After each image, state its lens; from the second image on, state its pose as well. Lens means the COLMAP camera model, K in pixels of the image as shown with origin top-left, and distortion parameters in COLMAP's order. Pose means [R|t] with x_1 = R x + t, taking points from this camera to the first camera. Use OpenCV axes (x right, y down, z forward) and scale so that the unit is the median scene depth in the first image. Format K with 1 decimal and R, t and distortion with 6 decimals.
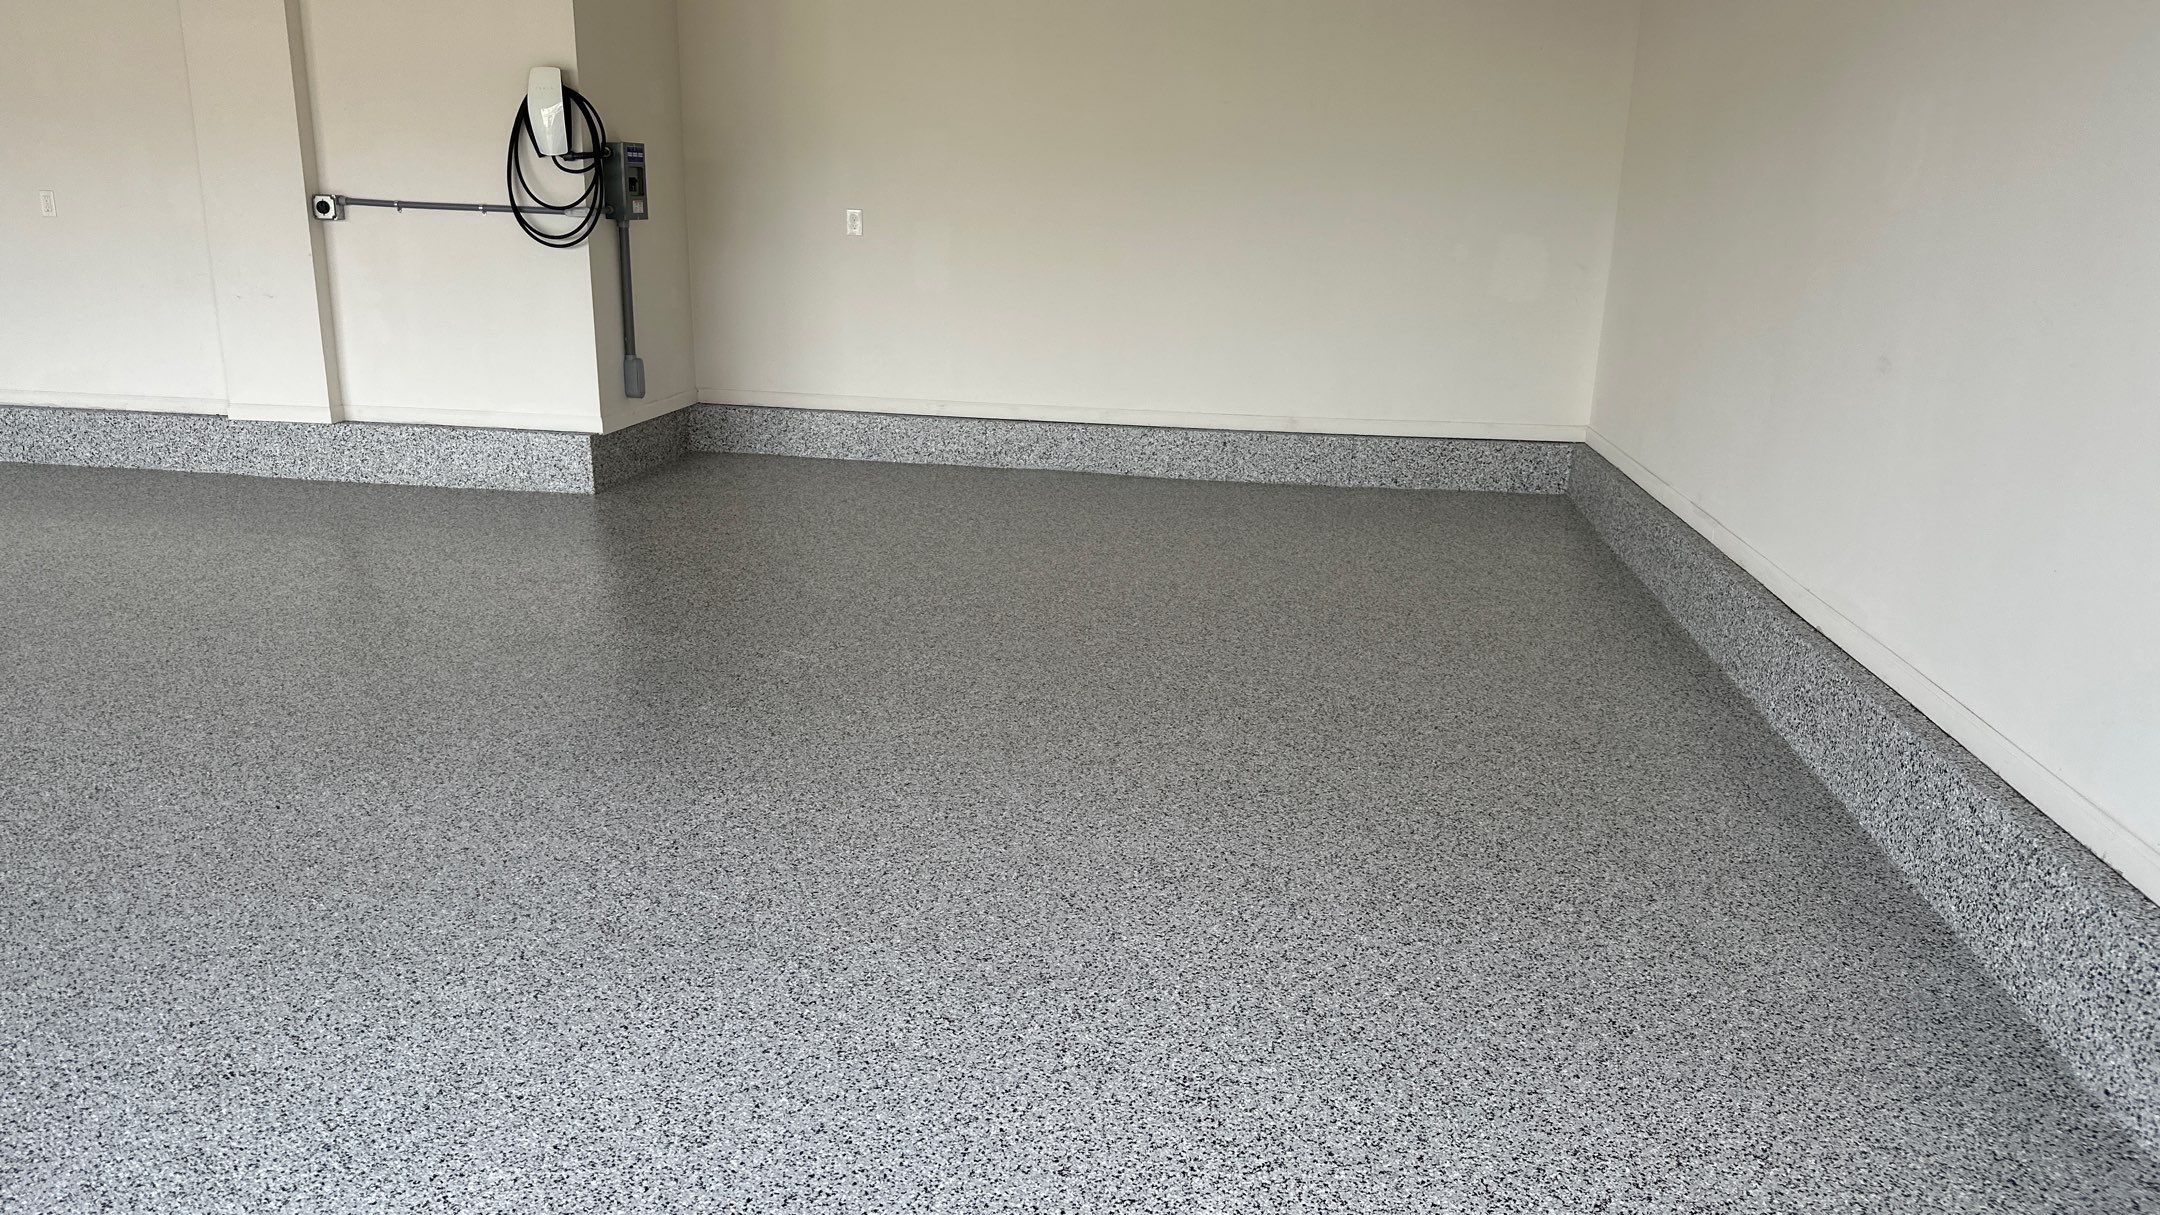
lens RADIAL K [[1525.3, 0, 1086.8], [0, 1525.3, 638.7], [0, 0, 1]] dist [0.057808, -0.091211]
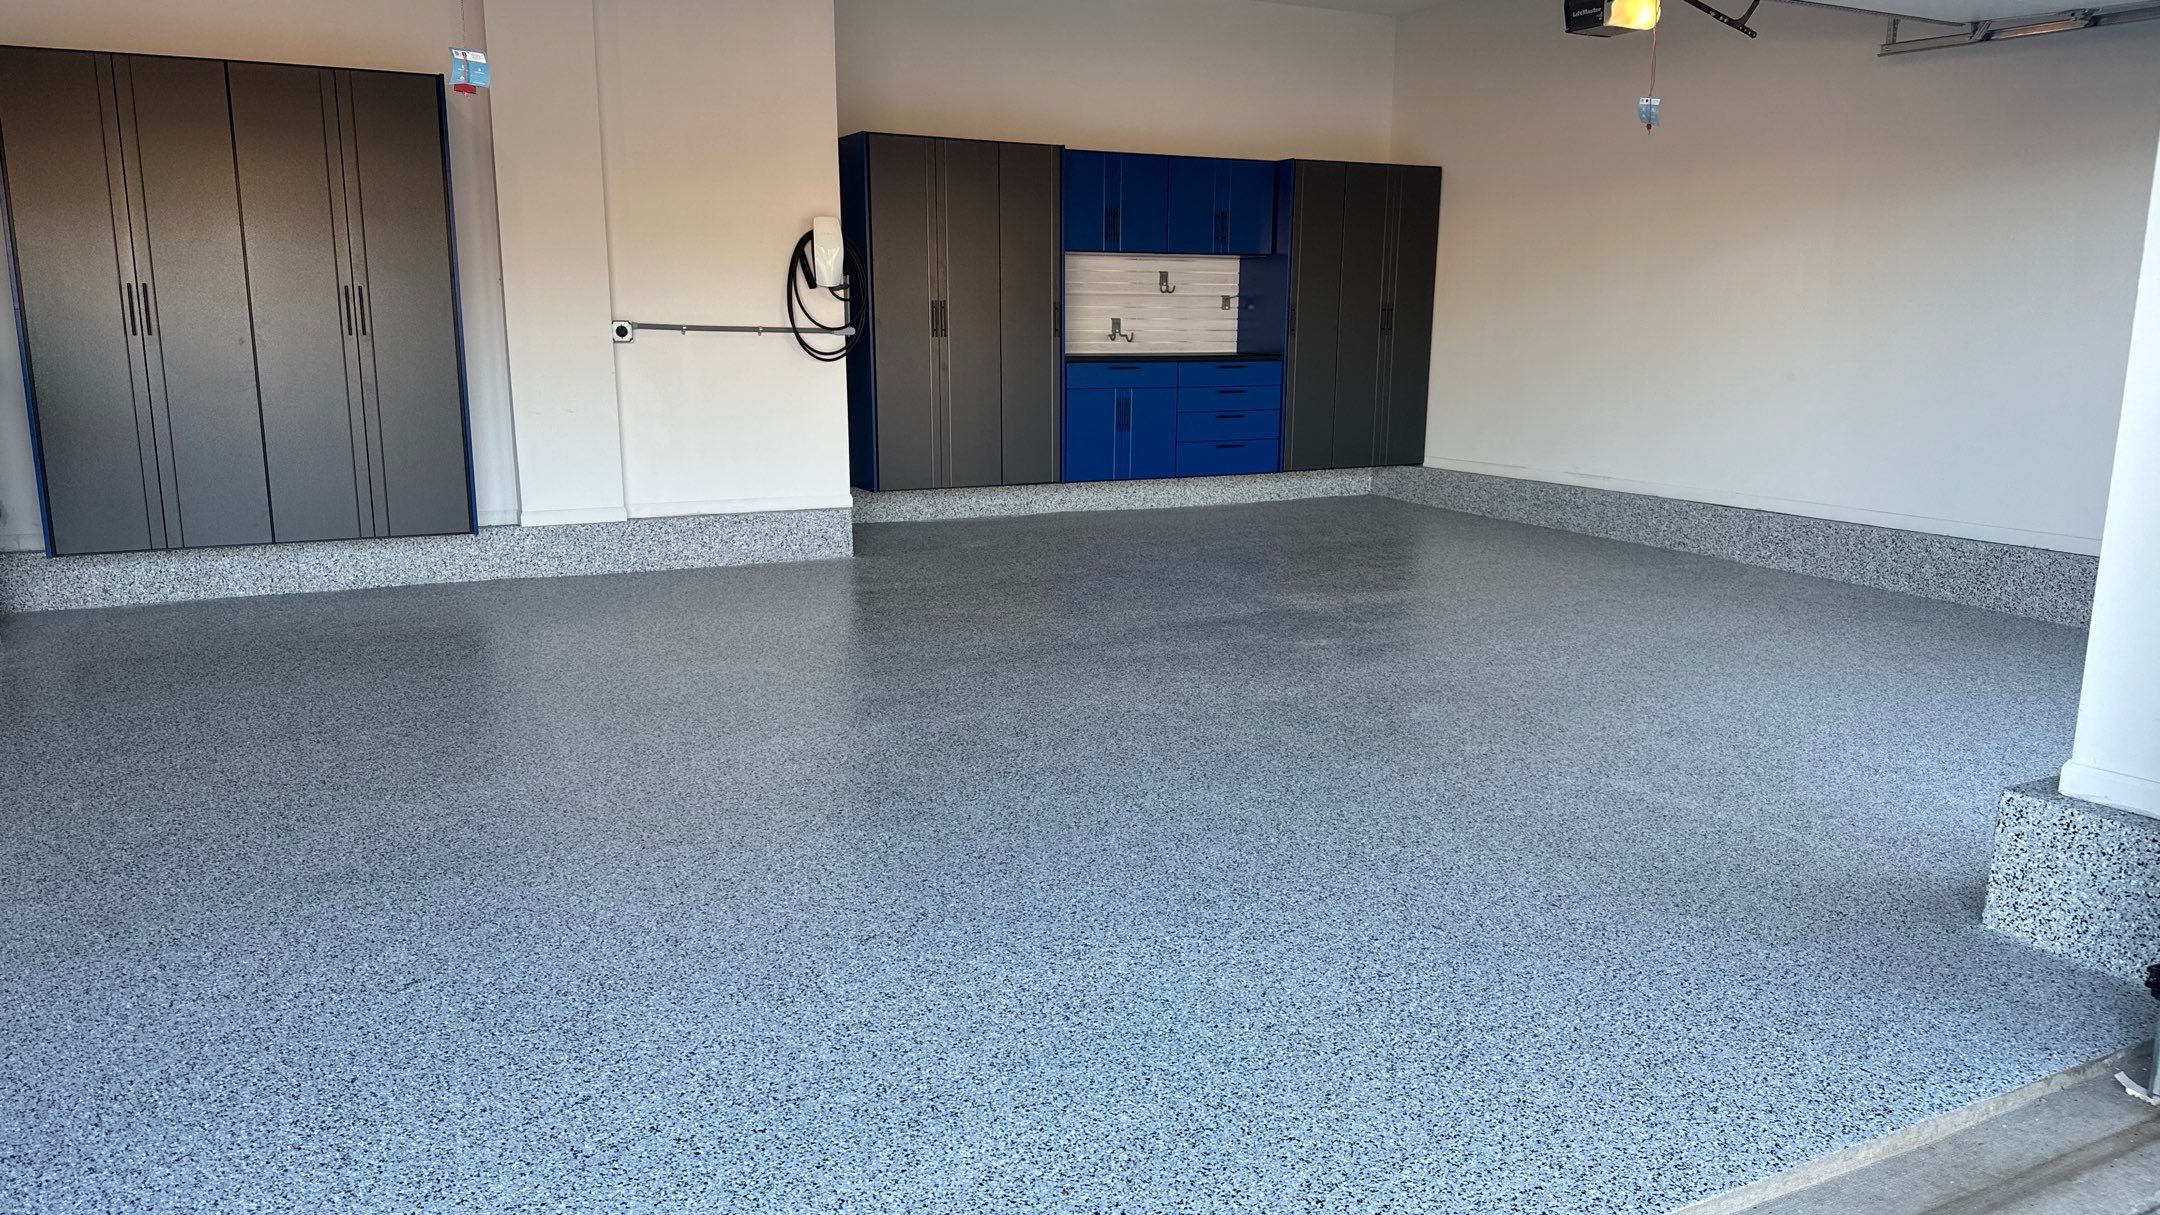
lens RADIAL K [[1507.6, 0, 1089.3], [0, 1507.6, 622.9], [0, 0, 1]] dist [0.138721, -0.232437]
pose [[0.818333, -0.135558, 0.558529, -0.889037], [0.176487, 0.984105, -0.019733, 0.016711], [-0.546976, 0.114722, 0.829250, -0.111819]]
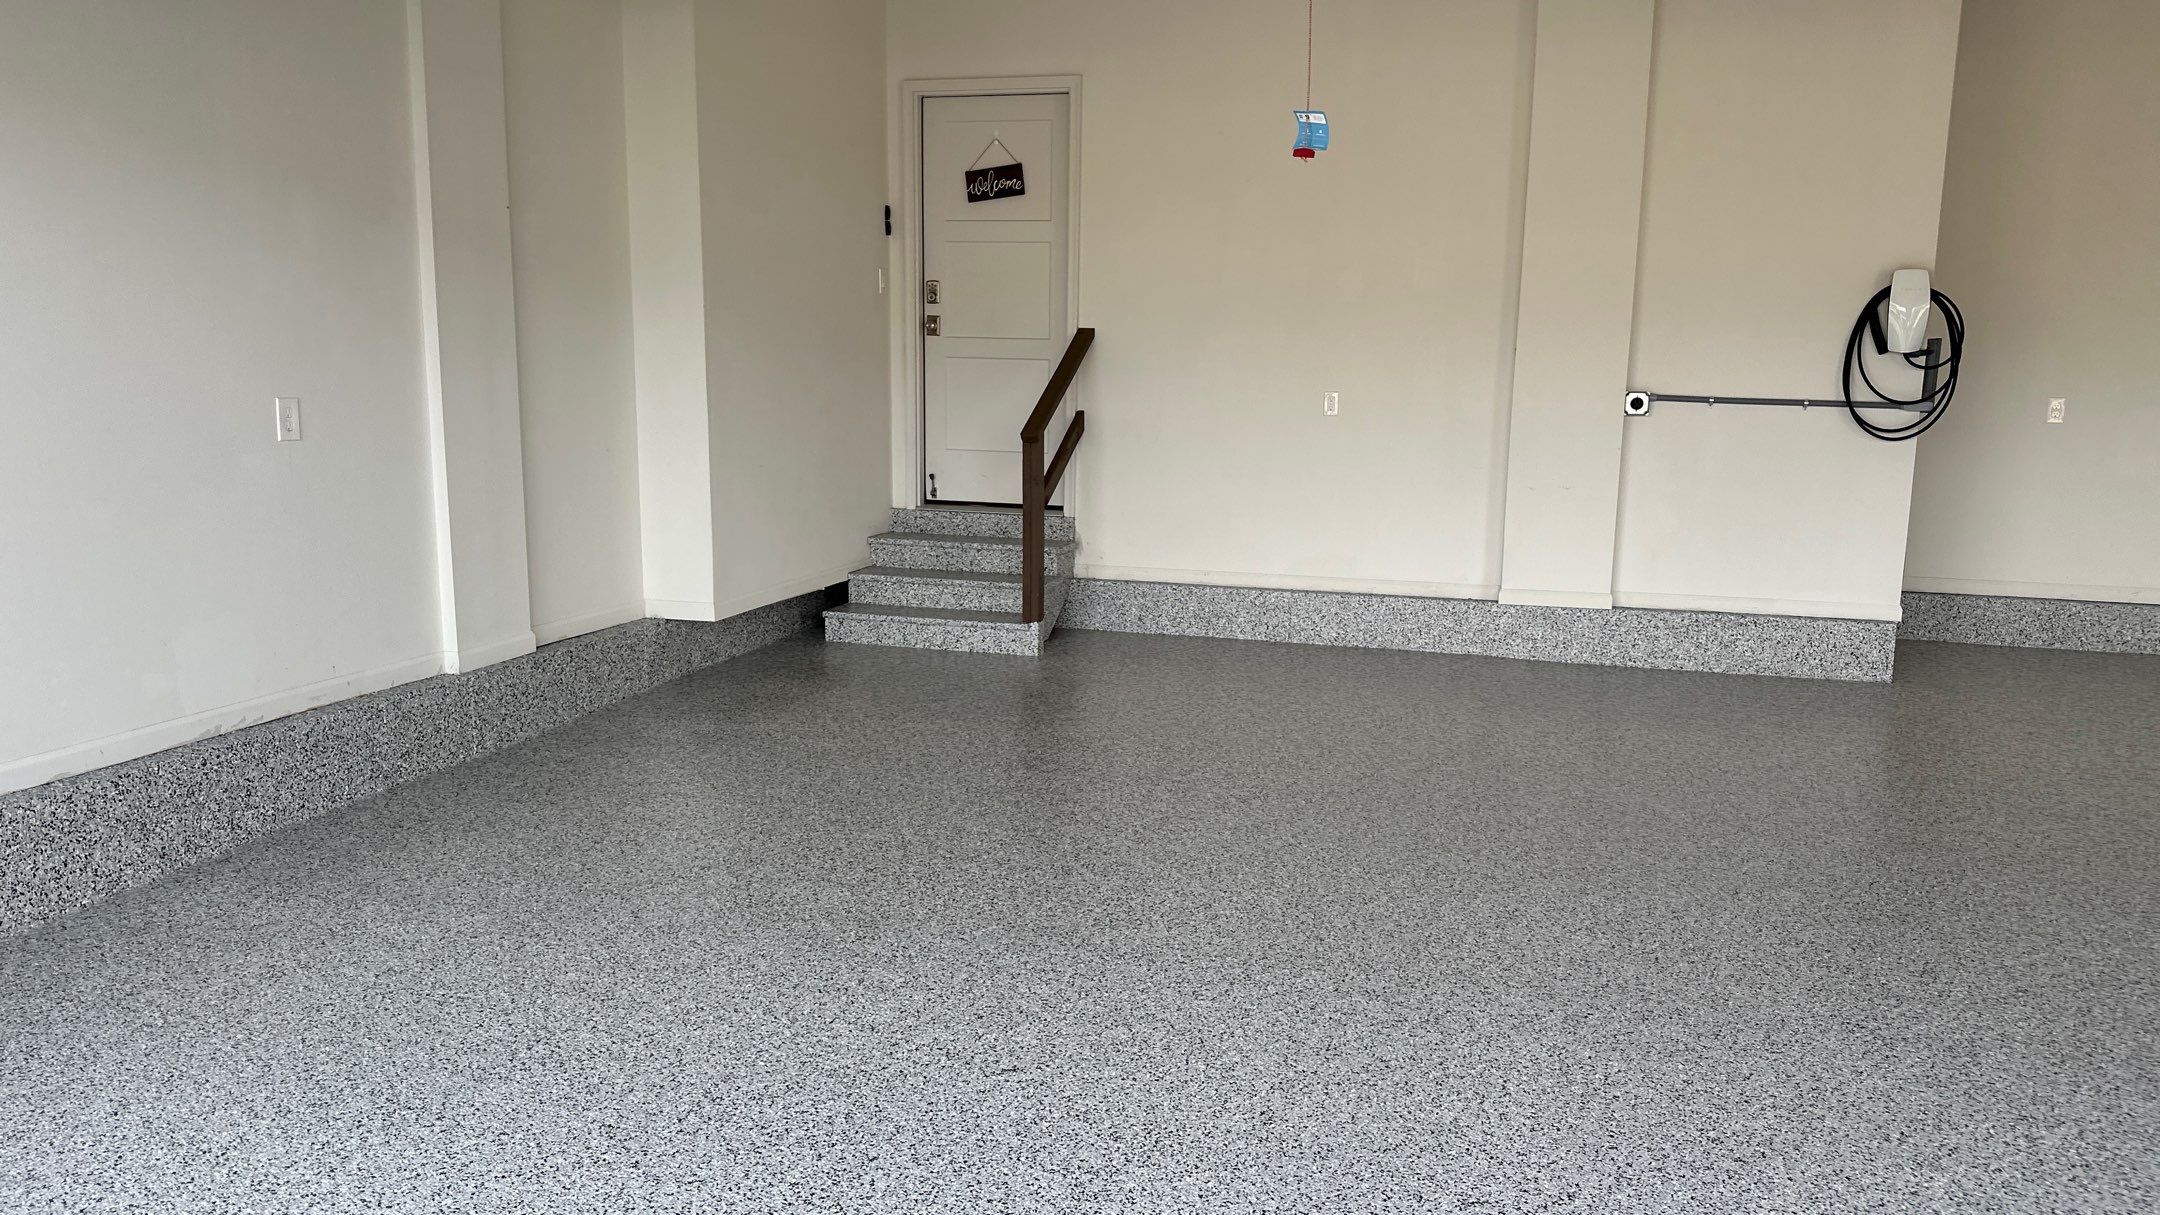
lens RADIAL K [[1502.1, 0, 1101.1], [0, 1502.1, 624.8], [0, 0, 1]] dist [0.174294, -0.360884]
pose [[0.989859, 0.013903, -0.141372, -0.716893], [-0.030401, 0.992875, -0.115220, -0.001587], [0.138763, 0.118350, 0.983228, -0.051927]]
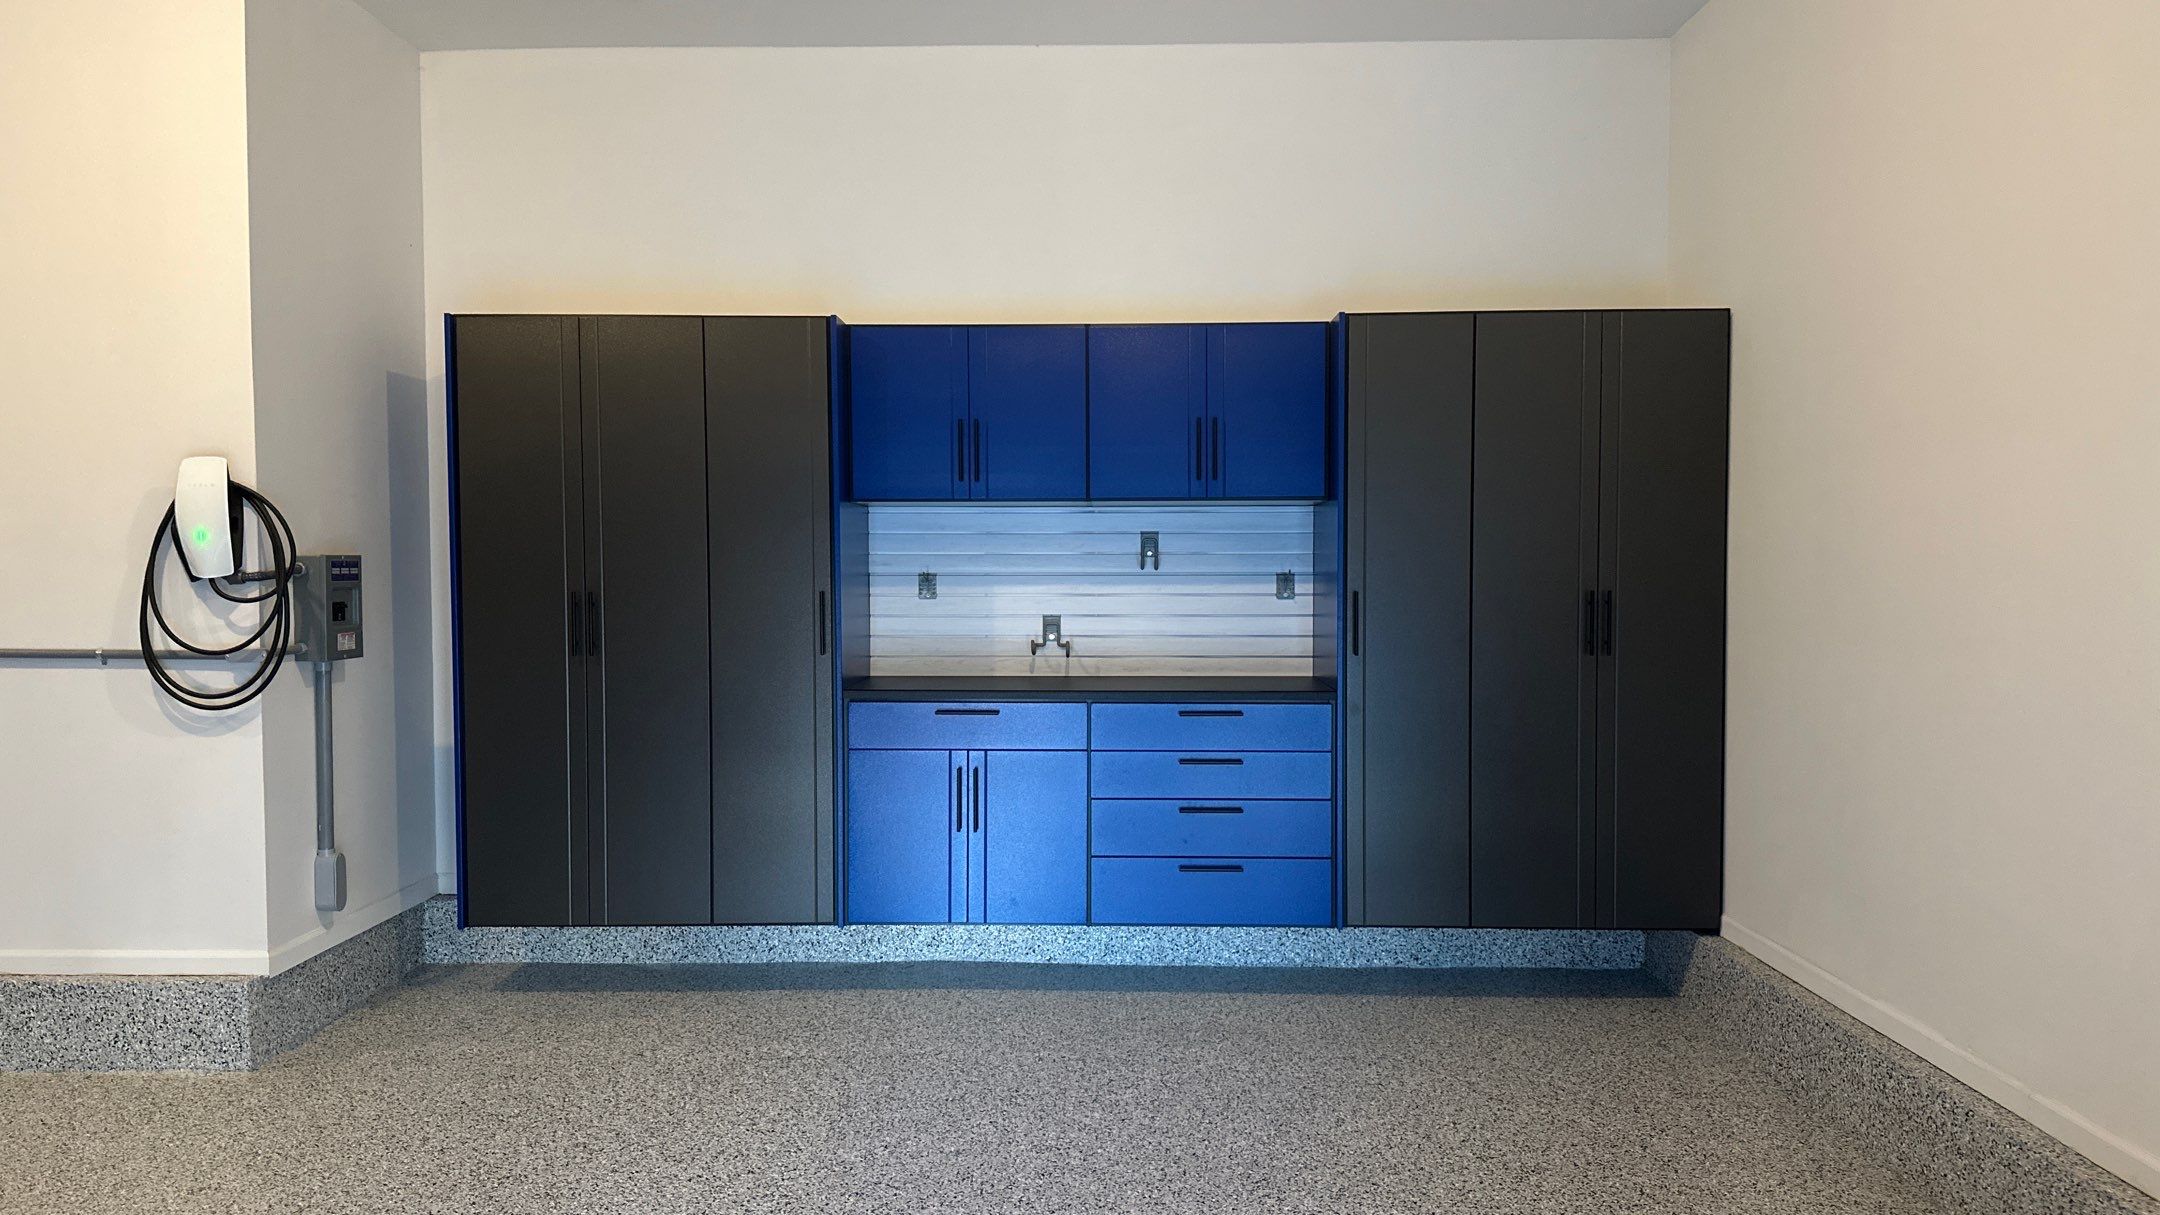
lens RADIAL K [[1511.6, 0, 1081.0], [0, 1511.6, 631.3], [0, 0, 1]] dist [0.081172, -0.131574]
pose [[0.993100, -0.034406, 0.112113, -0.037883], [0.059950, 0.970584, -0.233178, -0.107189], [-0.100792, 0.238290, 0.965950, 0.300806]]
